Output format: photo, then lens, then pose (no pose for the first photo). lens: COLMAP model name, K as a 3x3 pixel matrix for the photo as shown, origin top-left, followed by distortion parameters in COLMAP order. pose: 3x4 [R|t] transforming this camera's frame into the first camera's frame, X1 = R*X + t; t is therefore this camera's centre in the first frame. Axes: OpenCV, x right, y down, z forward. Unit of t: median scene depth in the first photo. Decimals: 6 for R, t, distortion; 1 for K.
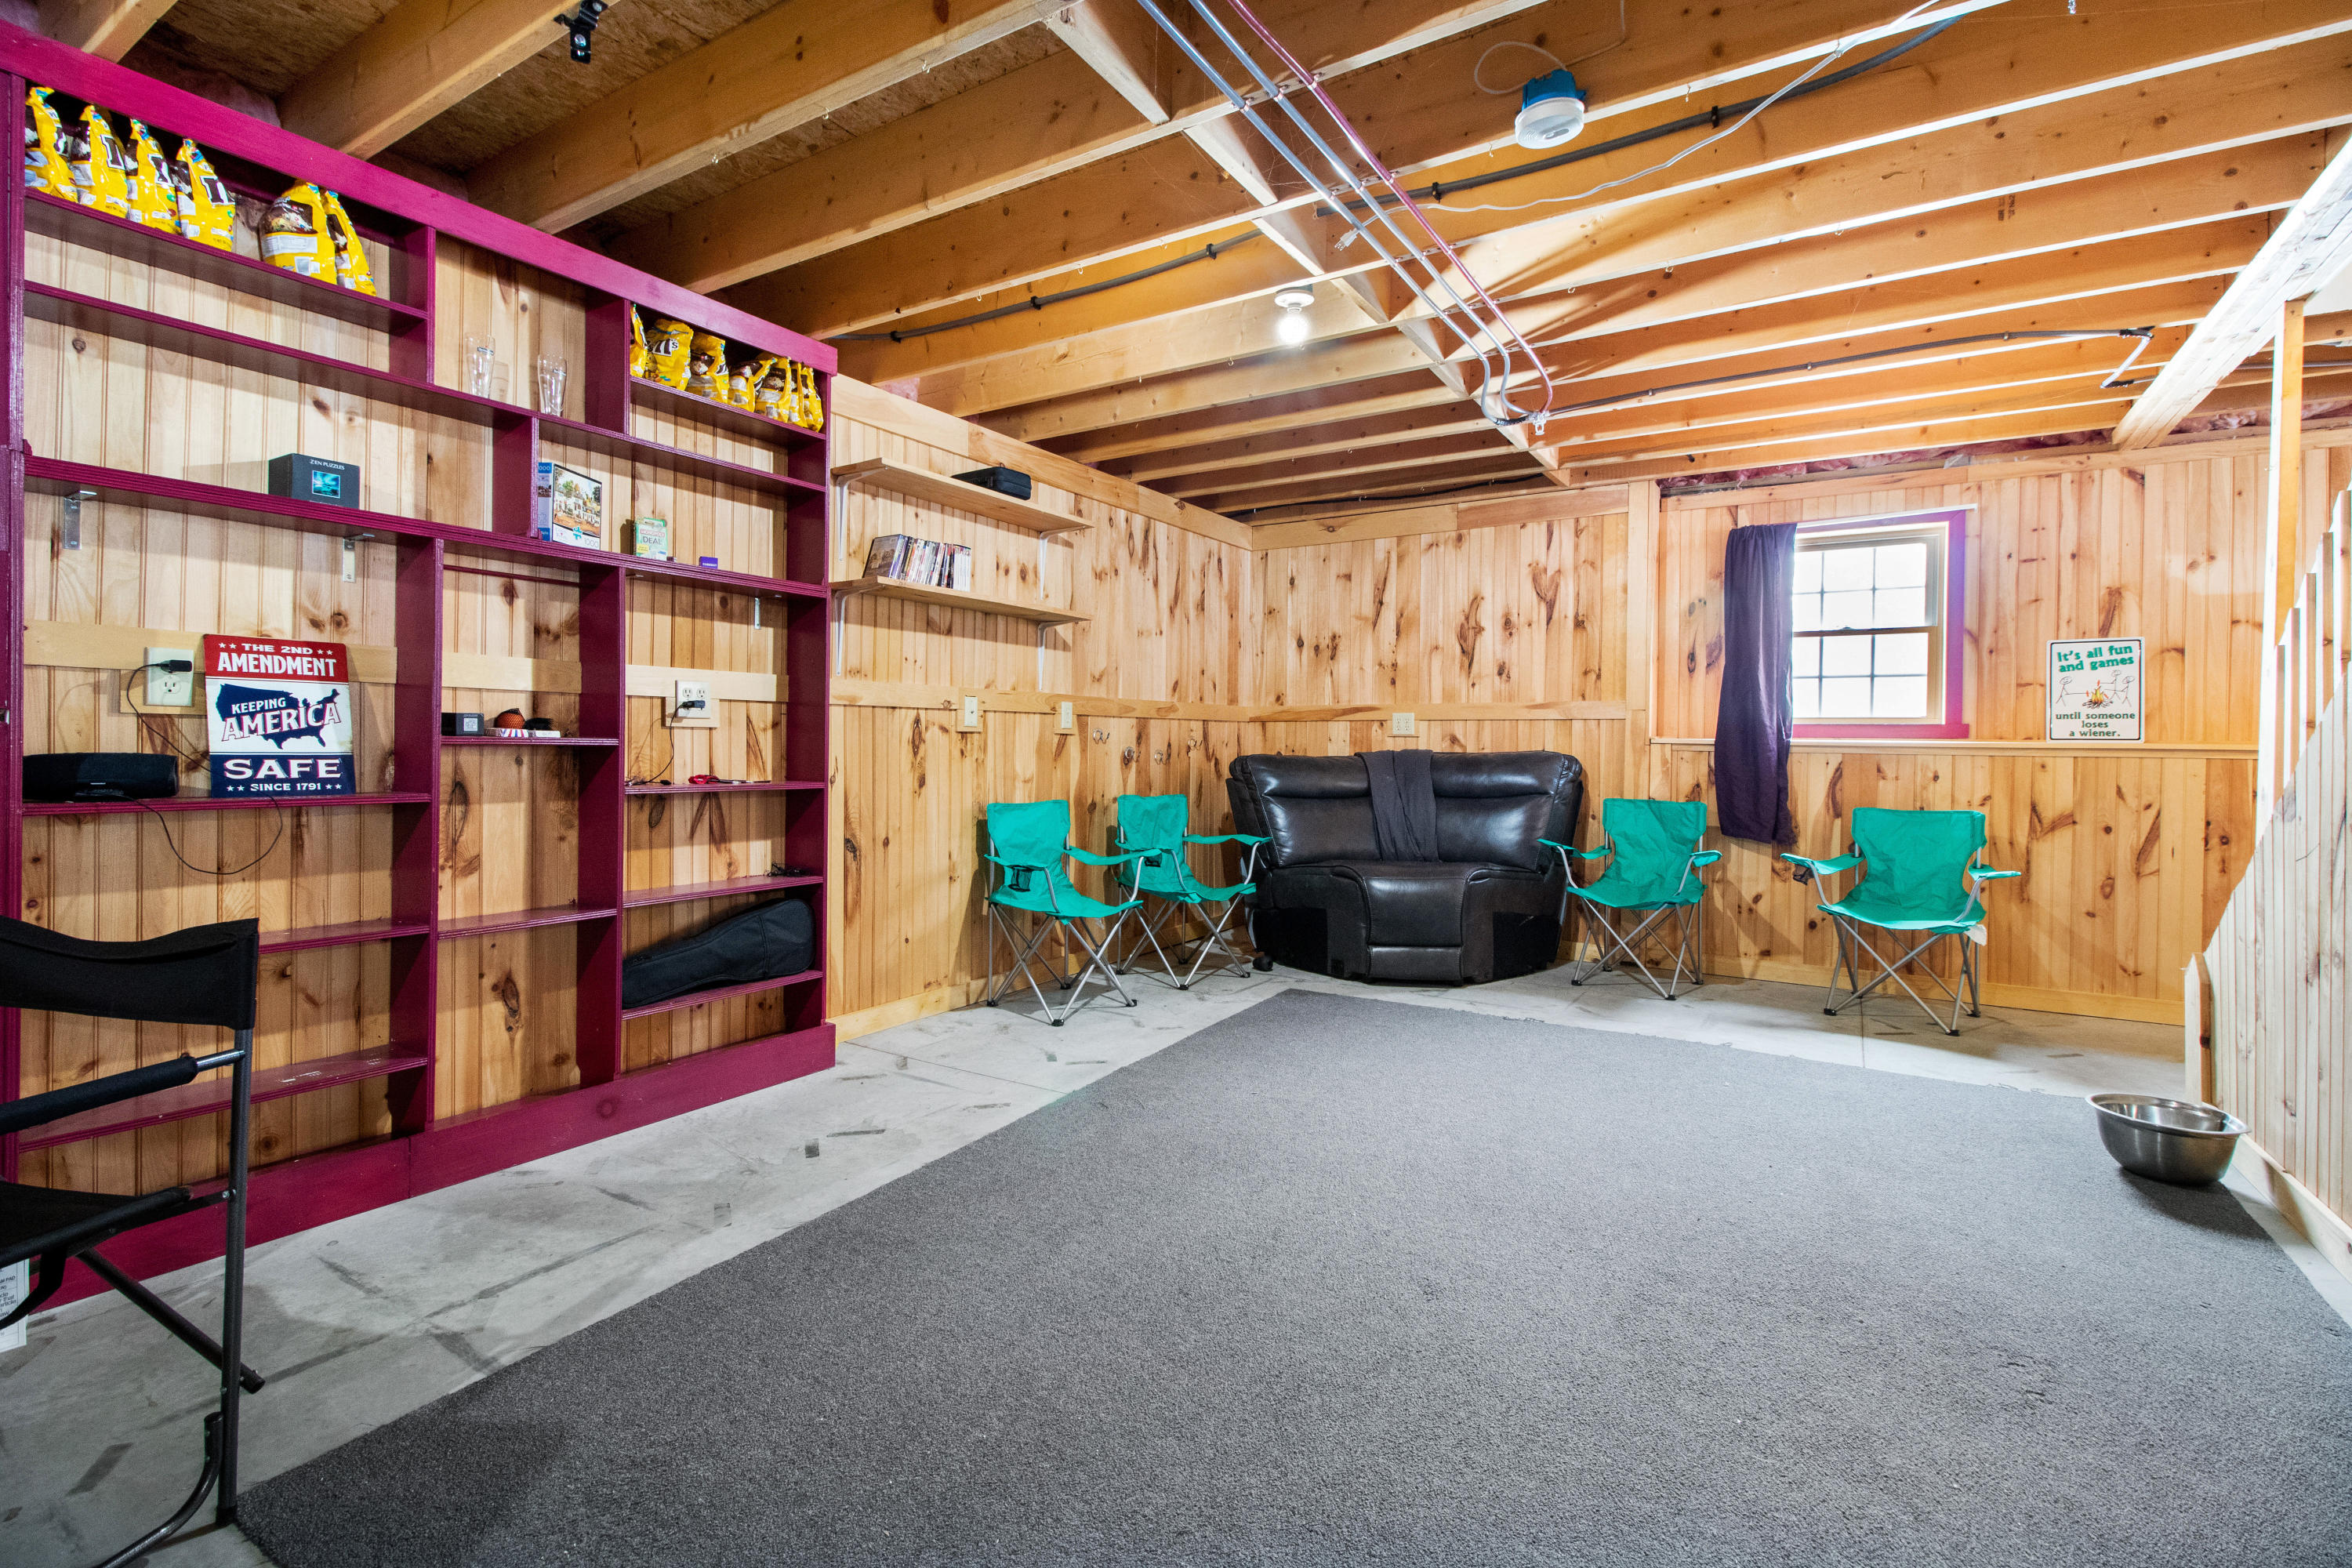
lens RADIAL K [[1093.5, 0, 1161.3], [0, 1093.5, 745.6], [0, 0, 1]] dist [-0.002114, -0.001424]
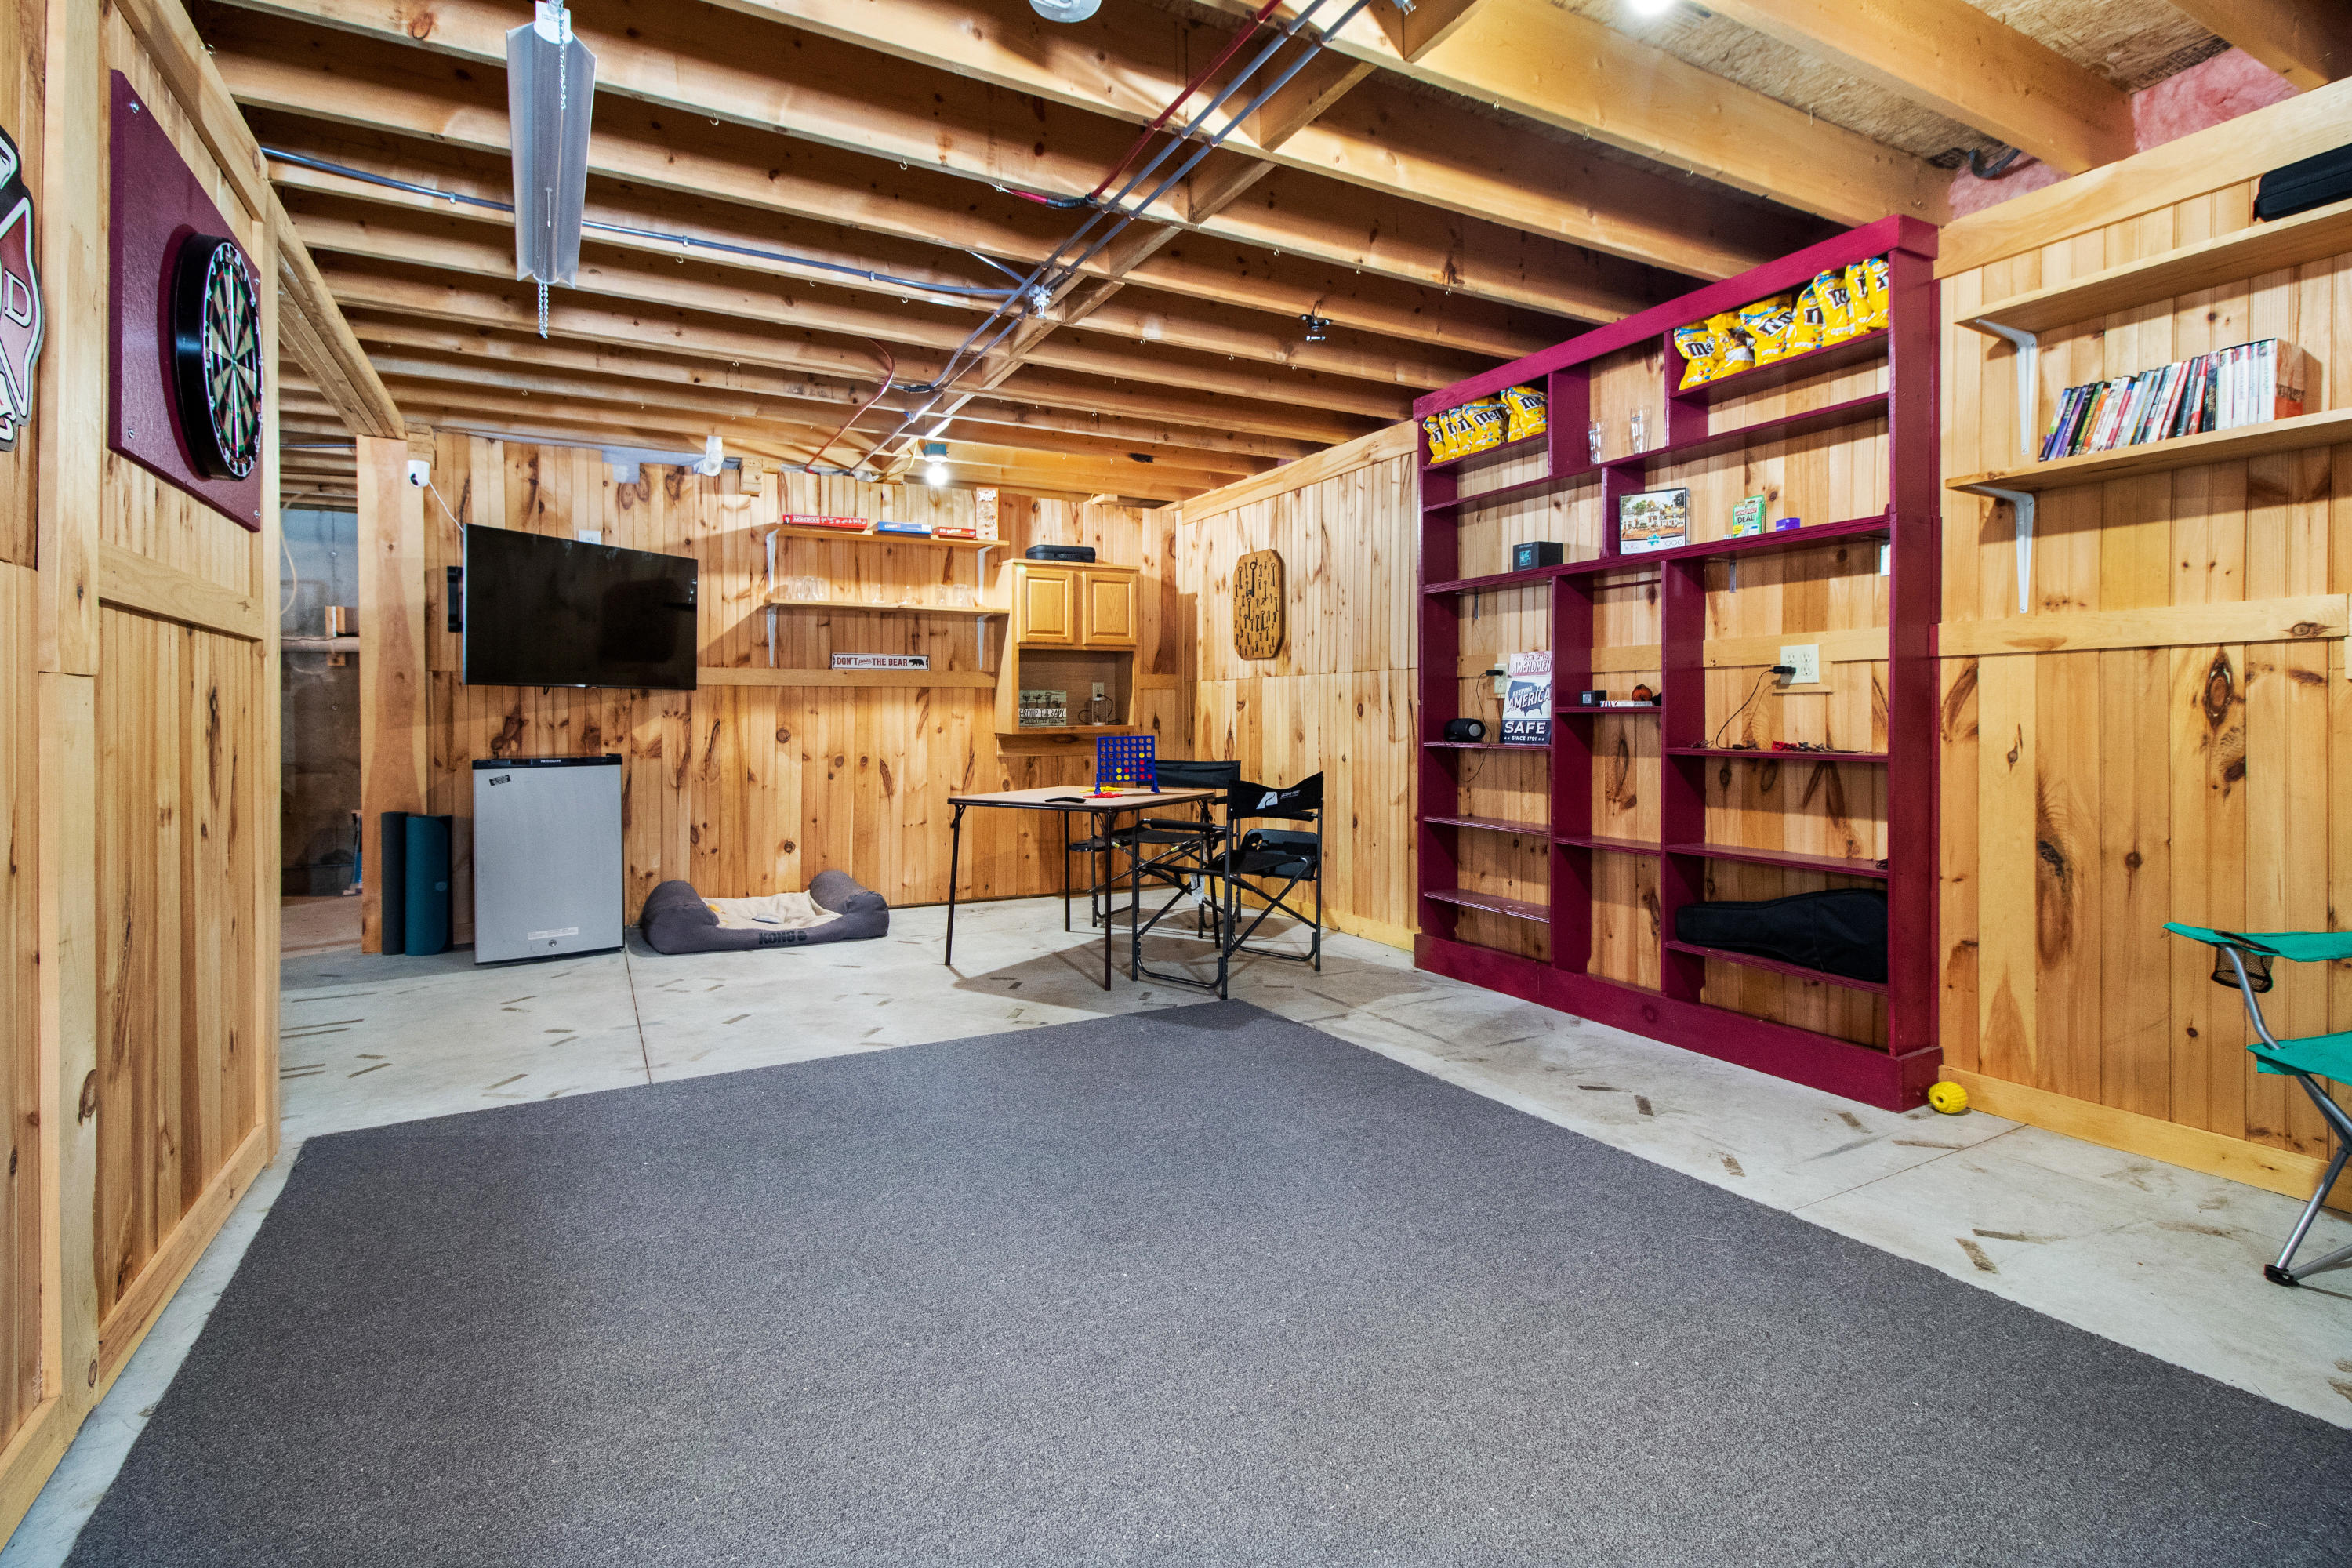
lens RADIAL K [[1093.5, 0, 1181.5], [0, 1093.5, 720.4], [0, 0, 1]] dist [-0.002114, -0.001424]
pose [[-0.494005, -0.004838, -0.869446, 0.729746], [-0.002612, 0.999988, -0.004080, 0.013792], [0.869455, 0.000255, -0.494012, 1.050987]]
